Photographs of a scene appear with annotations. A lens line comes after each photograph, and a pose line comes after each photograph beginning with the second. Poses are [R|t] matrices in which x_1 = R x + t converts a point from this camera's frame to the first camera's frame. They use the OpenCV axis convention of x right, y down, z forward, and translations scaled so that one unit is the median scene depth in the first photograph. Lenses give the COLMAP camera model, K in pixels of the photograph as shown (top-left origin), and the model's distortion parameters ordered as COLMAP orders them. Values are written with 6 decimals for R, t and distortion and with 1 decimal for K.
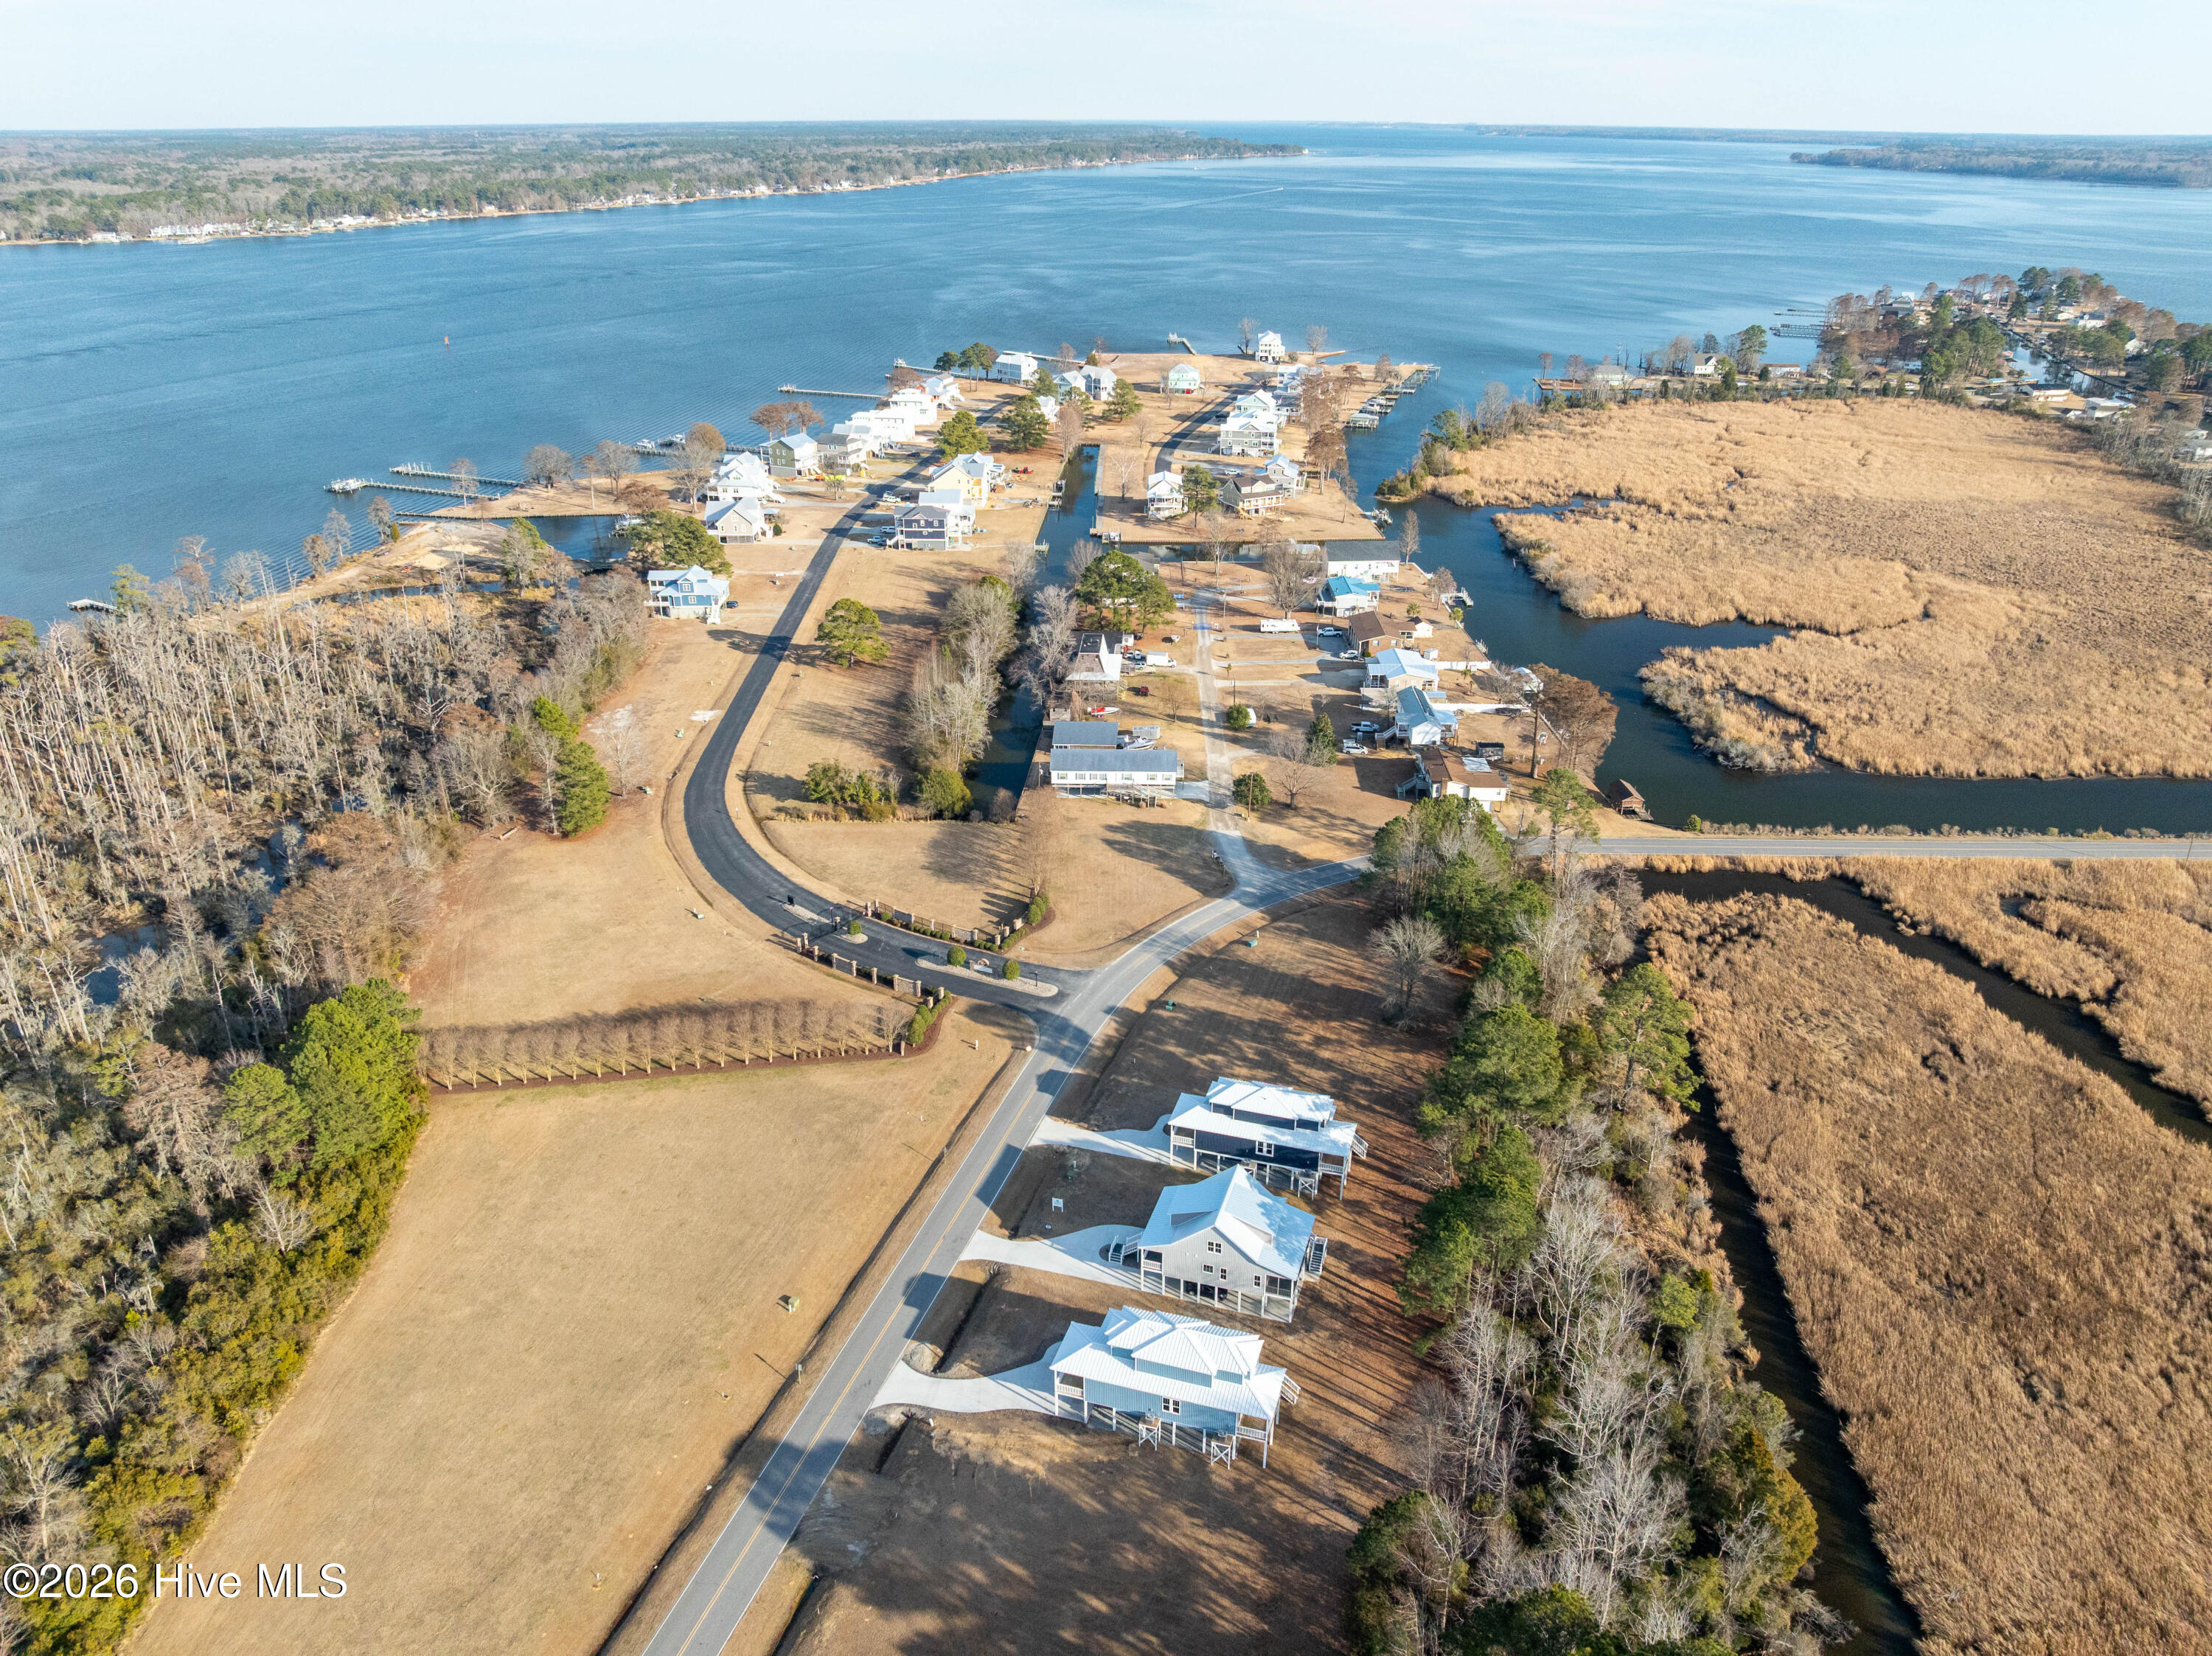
lens RADIAL K [[1564.8, 0, 1120.4], [0, 1564.8, 820.3], [0, 0, 1]] dist [-0.038402, -0.002791]
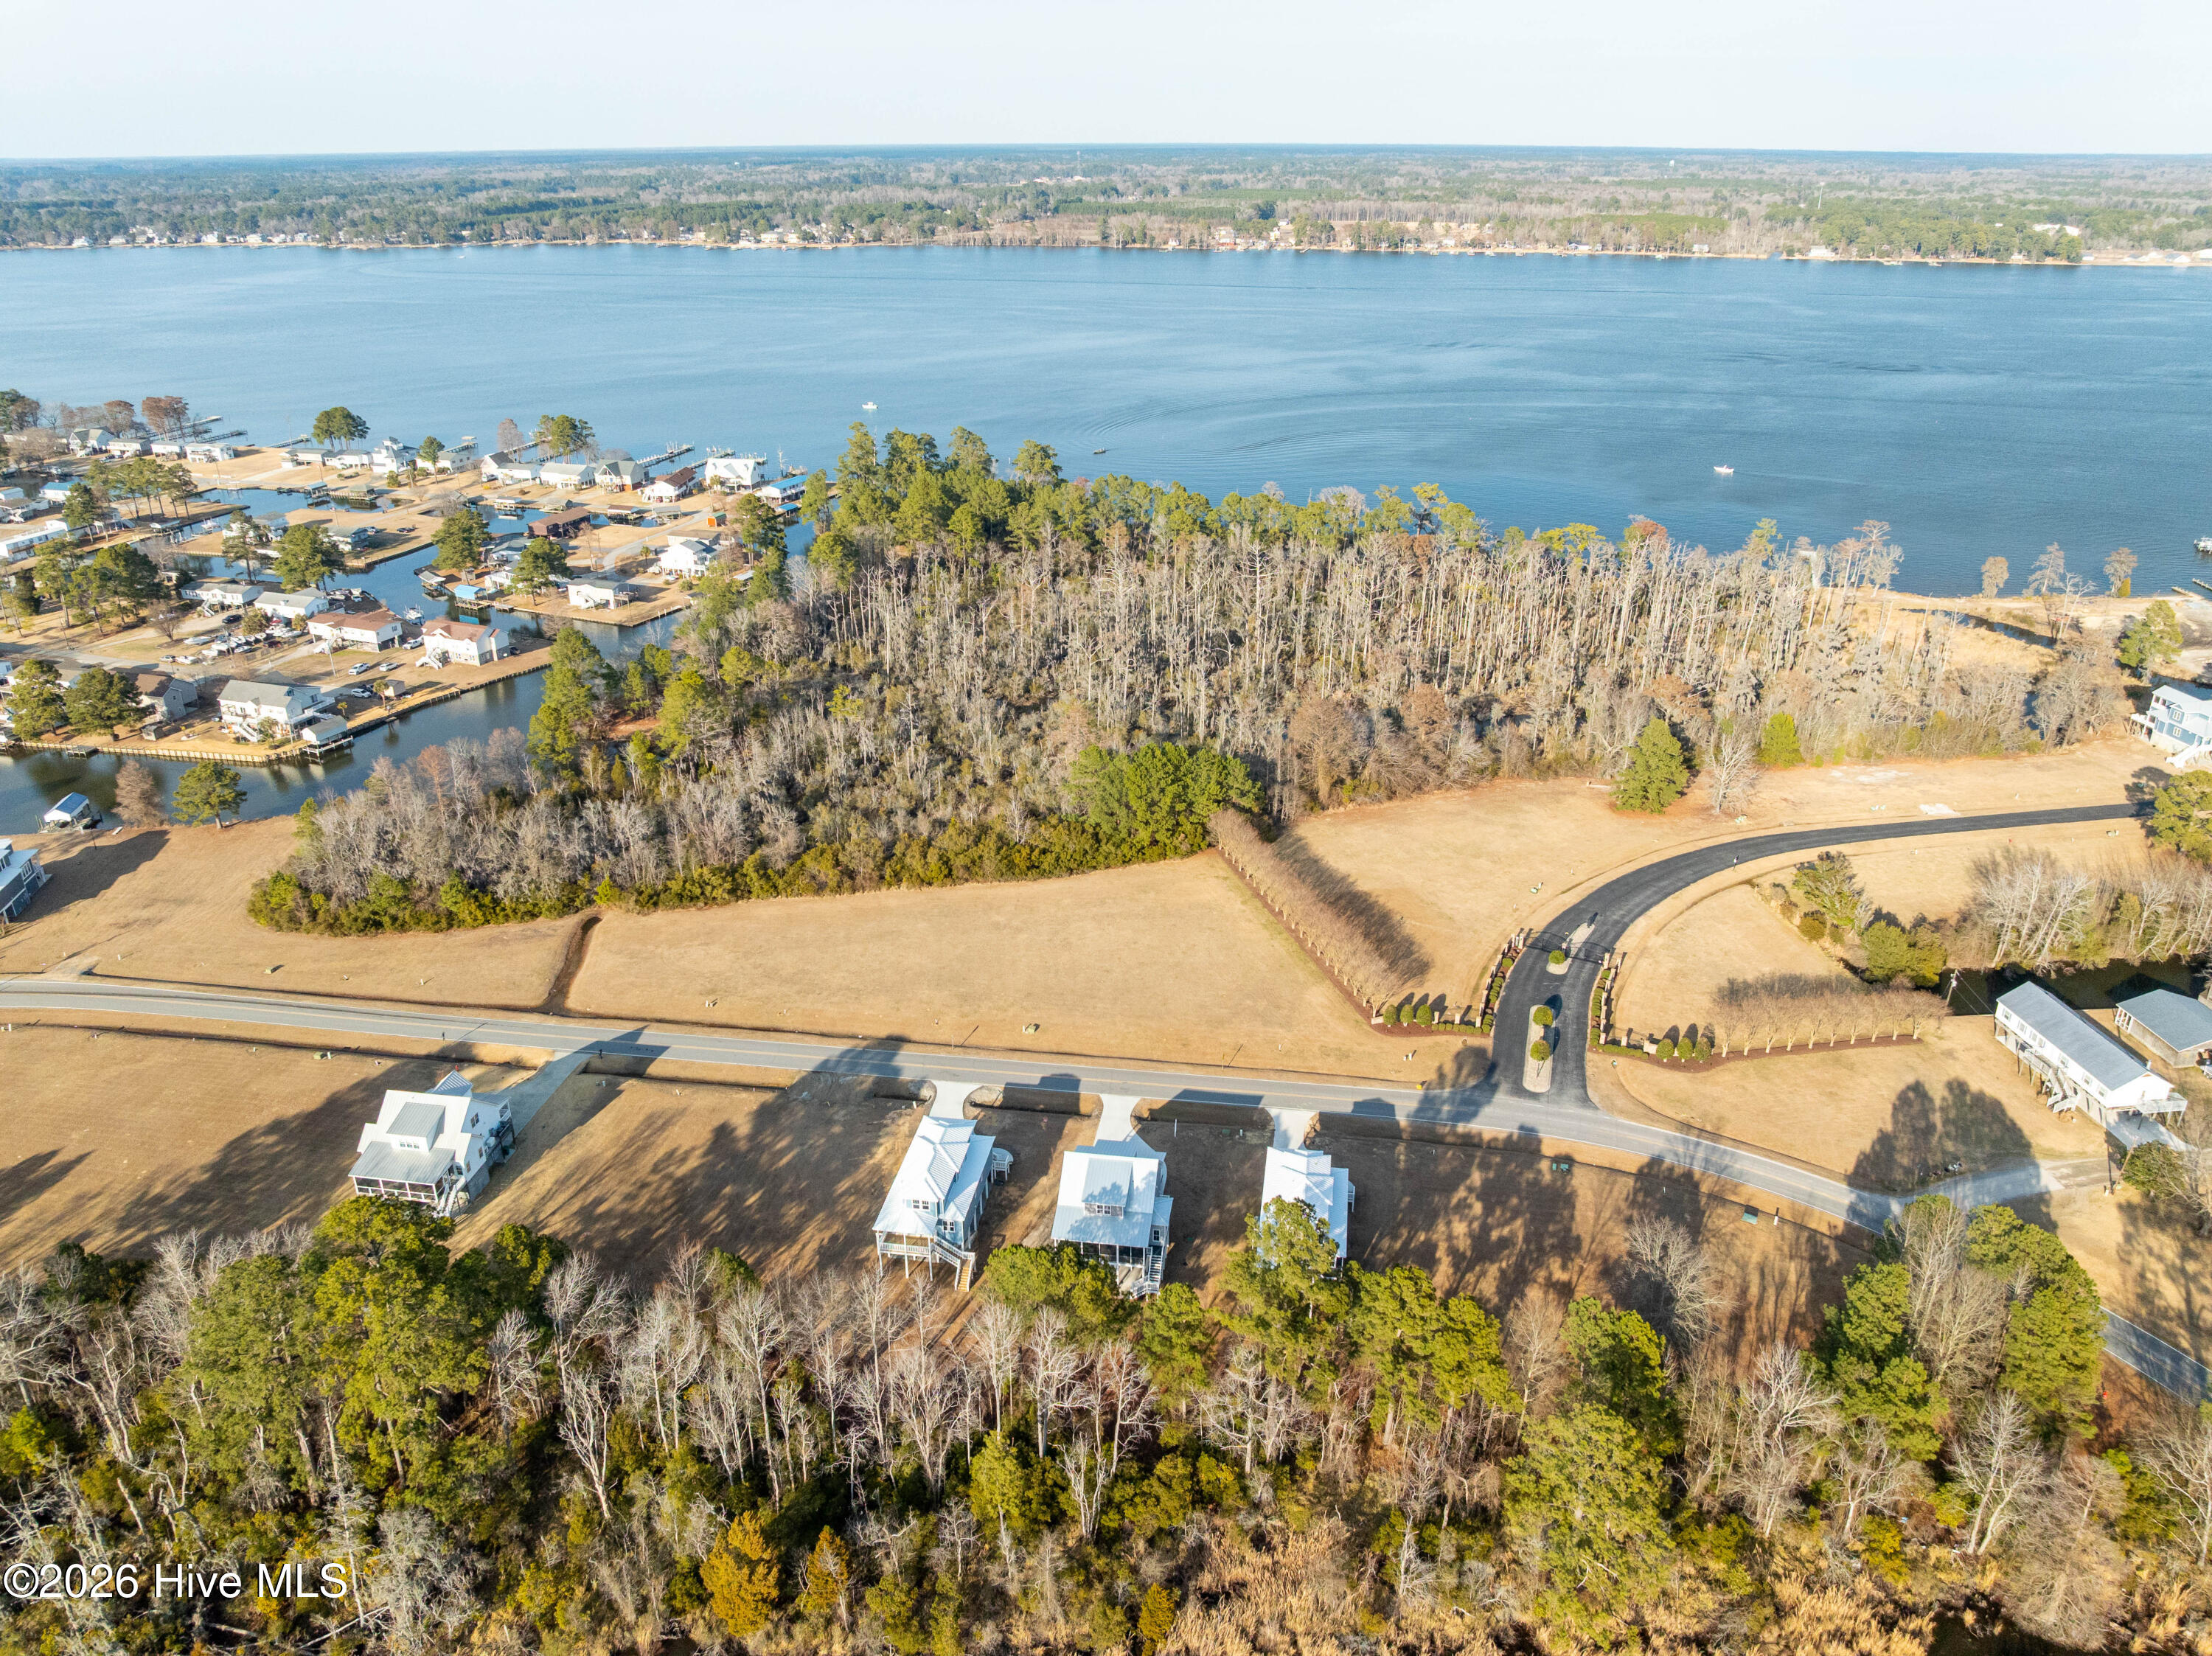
lens RADIAL K [[1564.8, 0, 1120.4], [0, 1564.8, 820.3], [0, 0, 1]] dist [-0.038402, -0.002791]
pose [[0.153428, 0.394680, -0.905918, 0.597807], [-0.409648, 0.859689, 0.305161, -0.178670], [0.899249, 0.324288, 0.293580, 0.396349]]
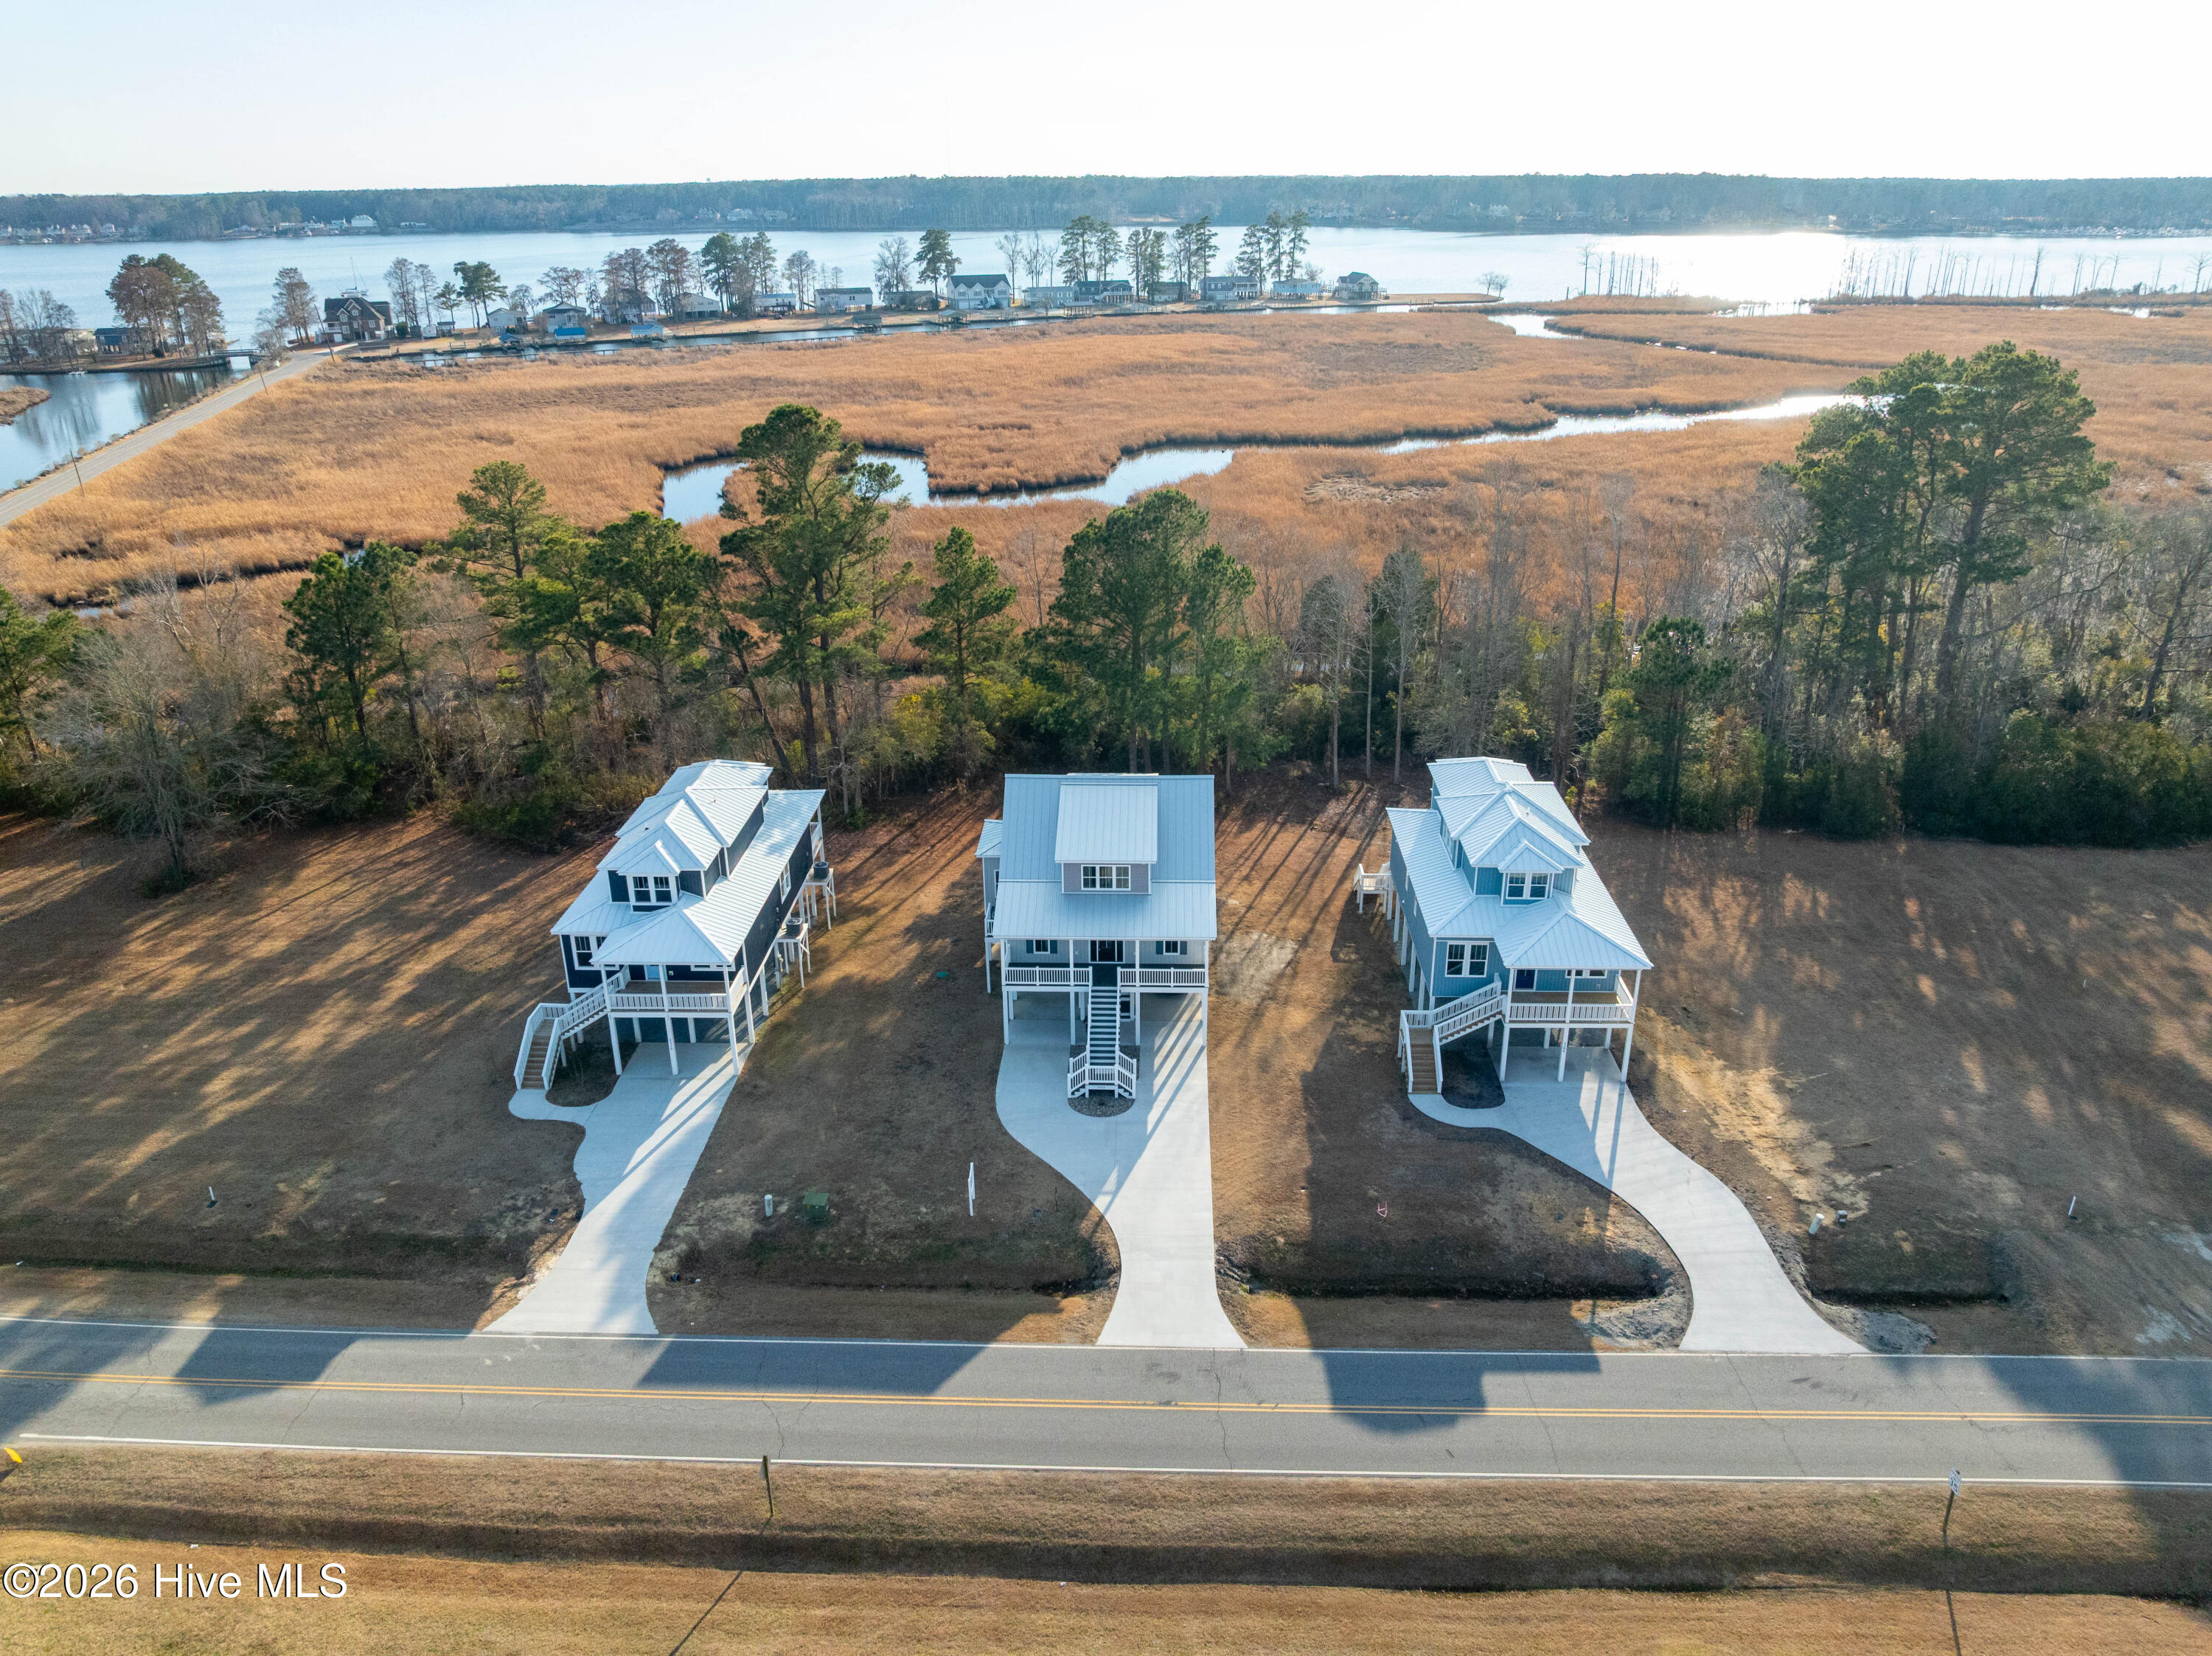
lens RADIAL K [[1558.9, 0, 1115.5], [0, 1558.9, 838.4], [0, 0, 1]] dist [-0.036505, 0.006617]
pose [[-0.263348, -0.384137, 0.884922, -0.230626], [0.409950, 0.785795, 0.463106, 0.022351], [-0.873264, 0.484731, -0.049461, 0.657944]]
